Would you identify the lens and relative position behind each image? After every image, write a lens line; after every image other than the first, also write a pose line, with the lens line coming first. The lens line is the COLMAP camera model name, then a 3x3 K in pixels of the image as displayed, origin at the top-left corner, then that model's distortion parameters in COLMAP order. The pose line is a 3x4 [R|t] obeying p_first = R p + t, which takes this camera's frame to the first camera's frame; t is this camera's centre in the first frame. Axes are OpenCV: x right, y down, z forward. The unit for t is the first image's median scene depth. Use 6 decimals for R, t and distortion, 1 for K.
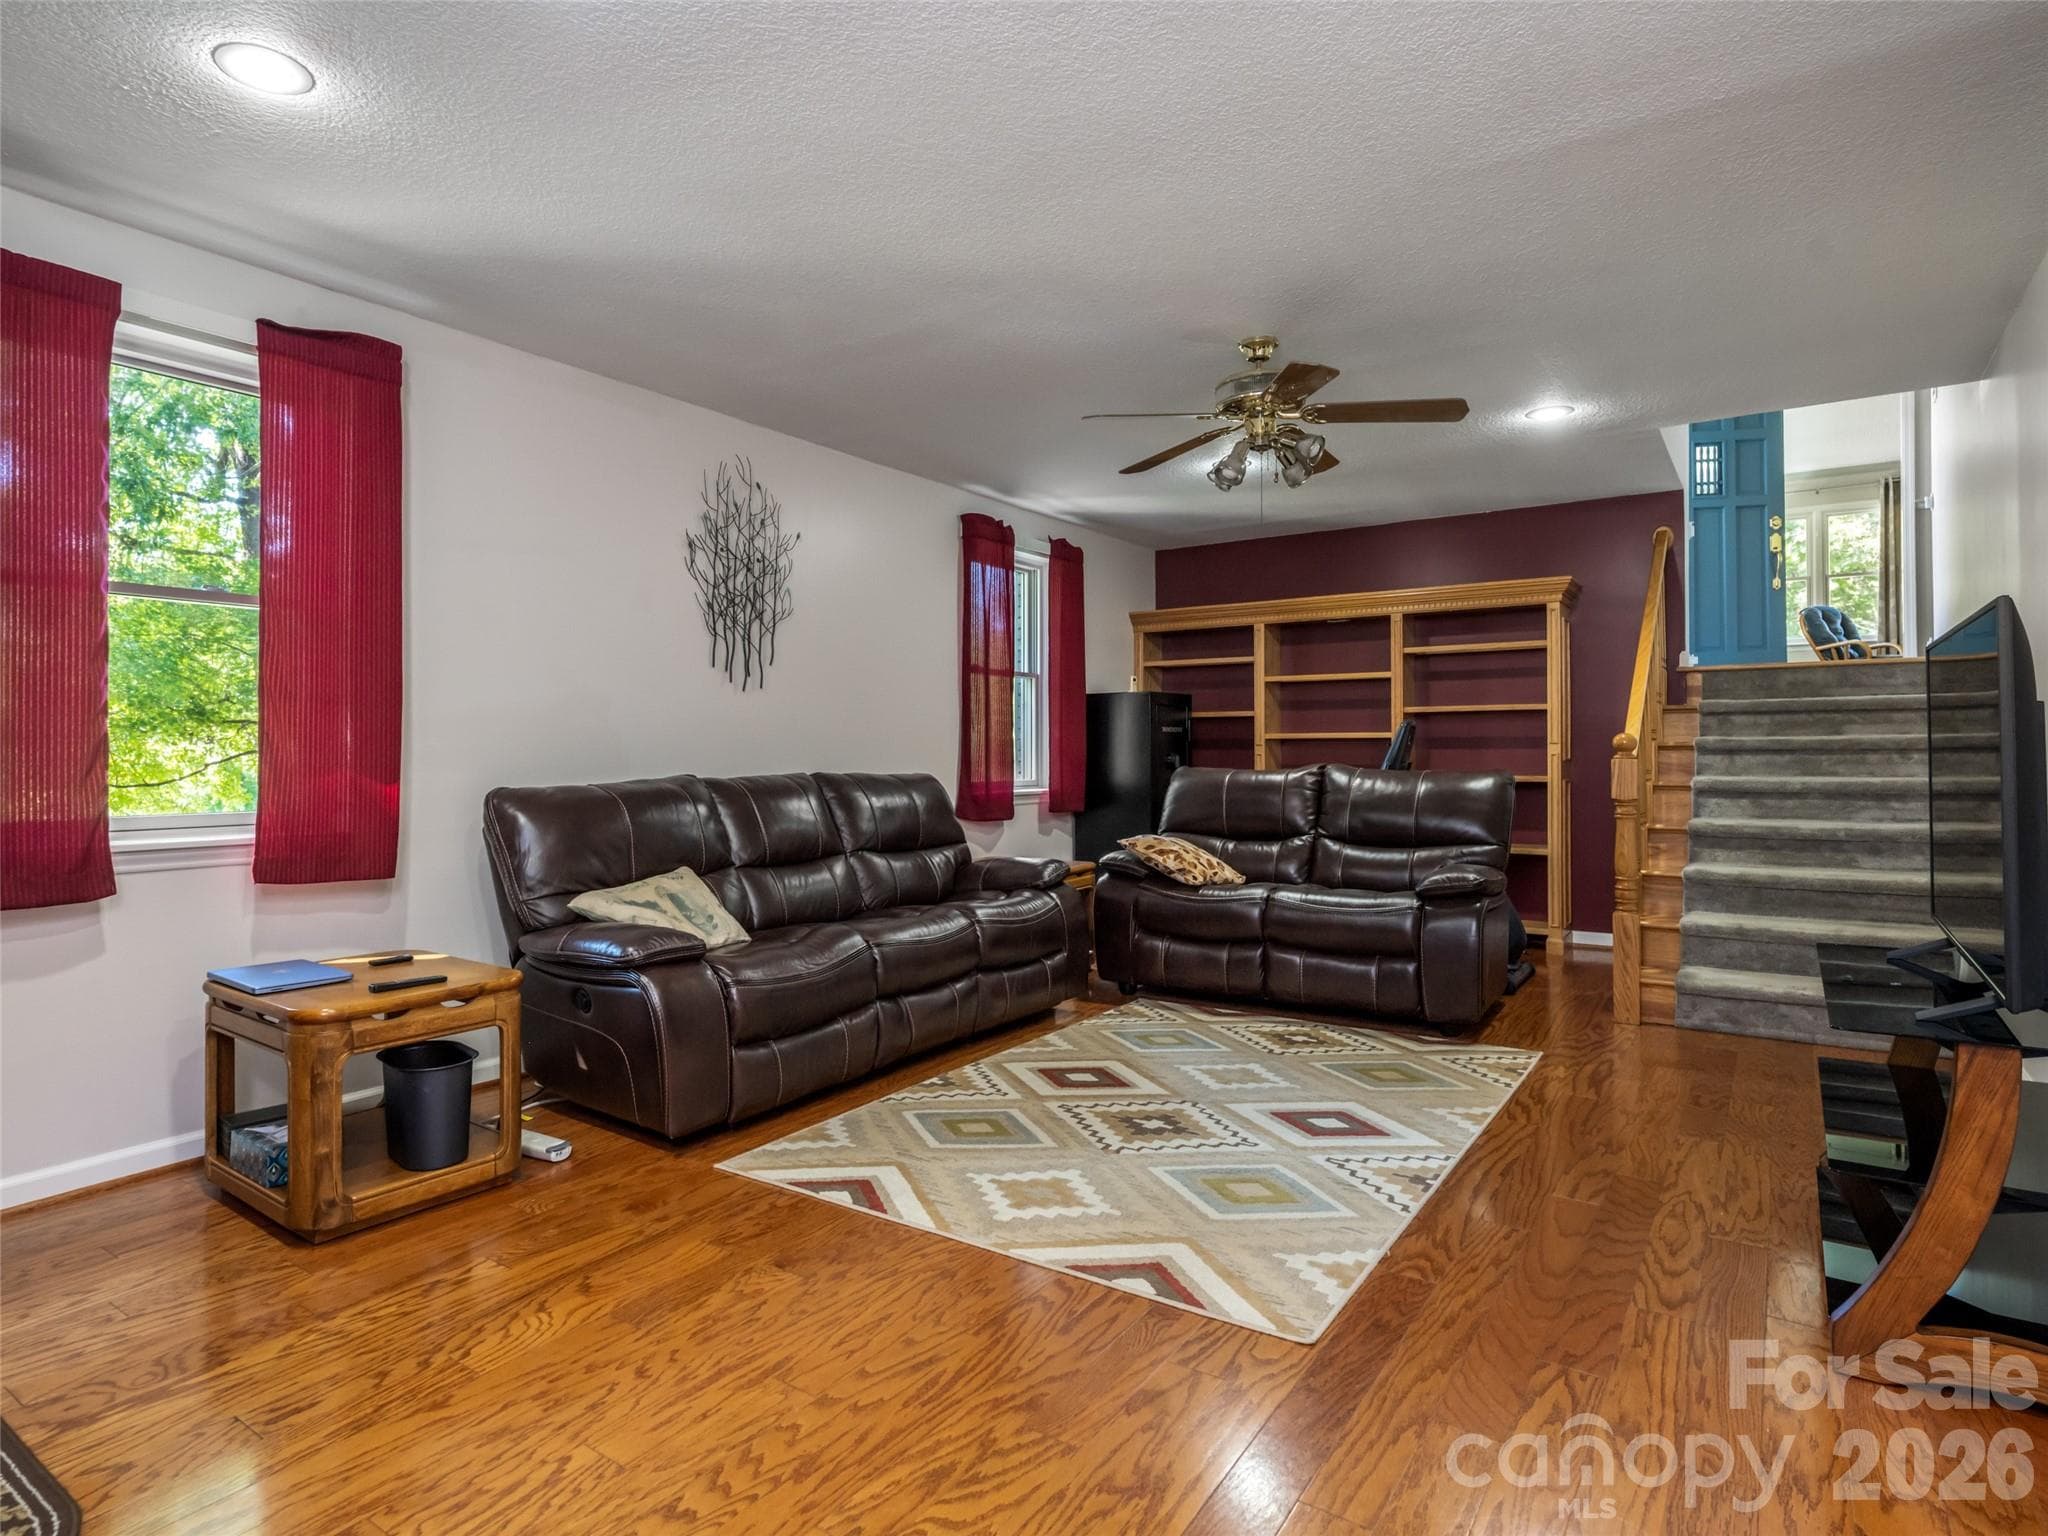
lens RADIAL K [[1130.0, 0, 1017.8], [0, 1130.0, 754.1], [0, 0, 1]] dist [0.001882, -0.001699]
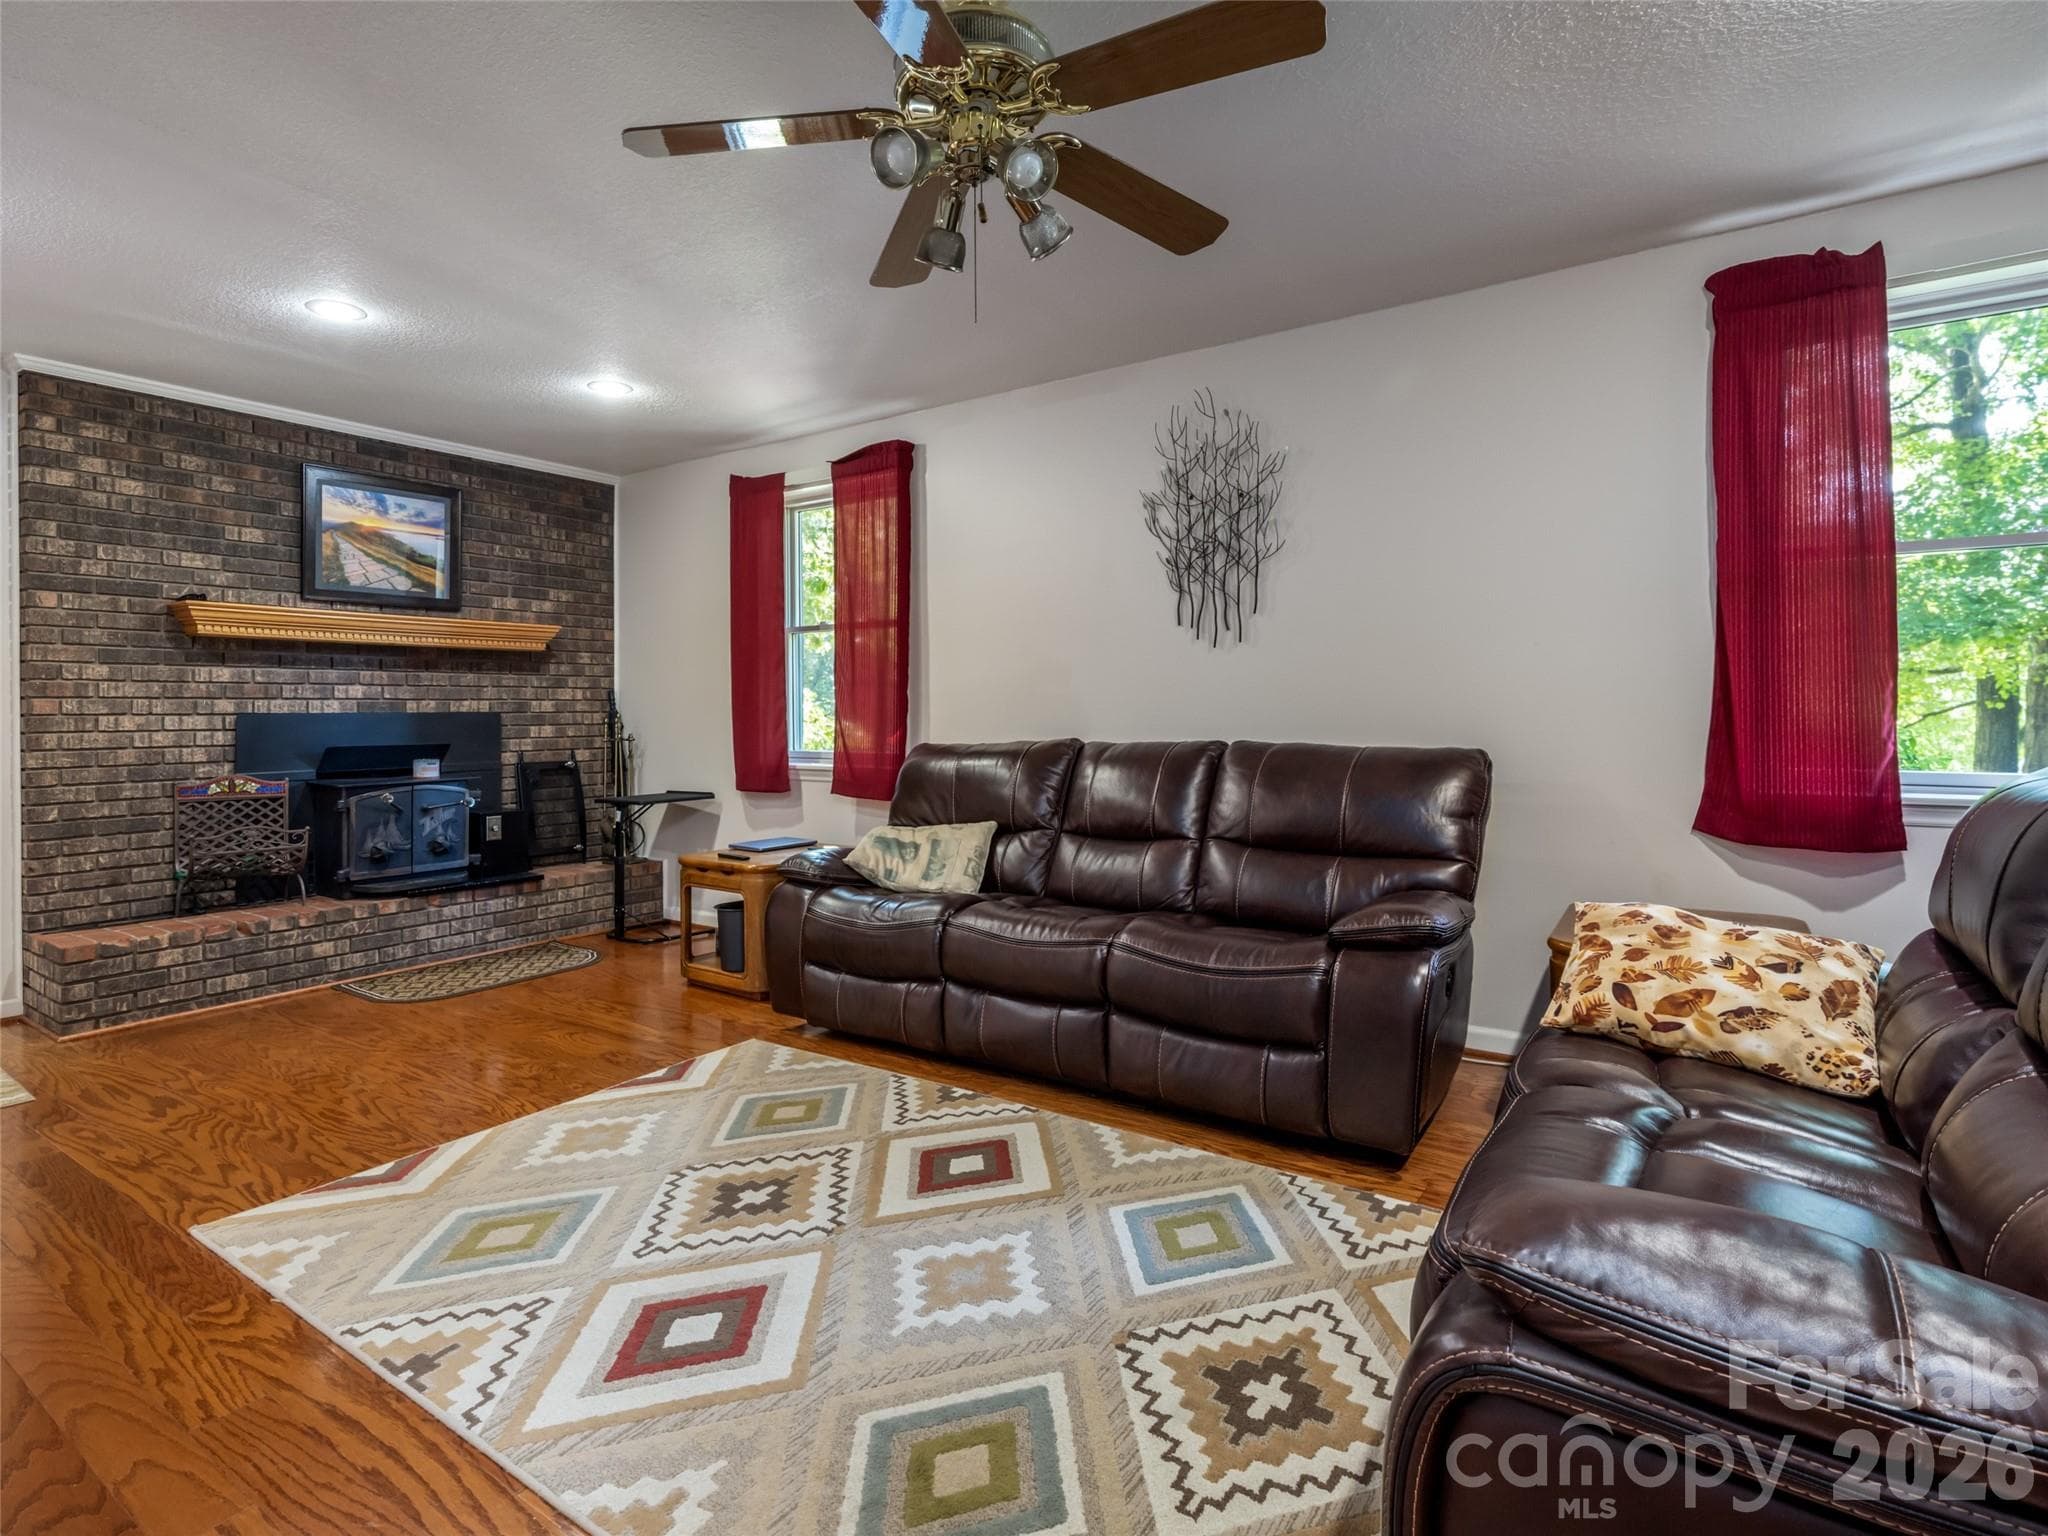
lens RADIAL K [[1130.0, 0, 1083.1], [0, 1130.0, 719.1], [0, 0, 1]] dist [0.001882, -0.001699]
pose [[-0.023051, 0.010893, -0.999675, 0.858324], [0.006243, 0.999923, 0.010752, -0.012341], [0.999715, -0.005993, -0.023118, 1.192837]]
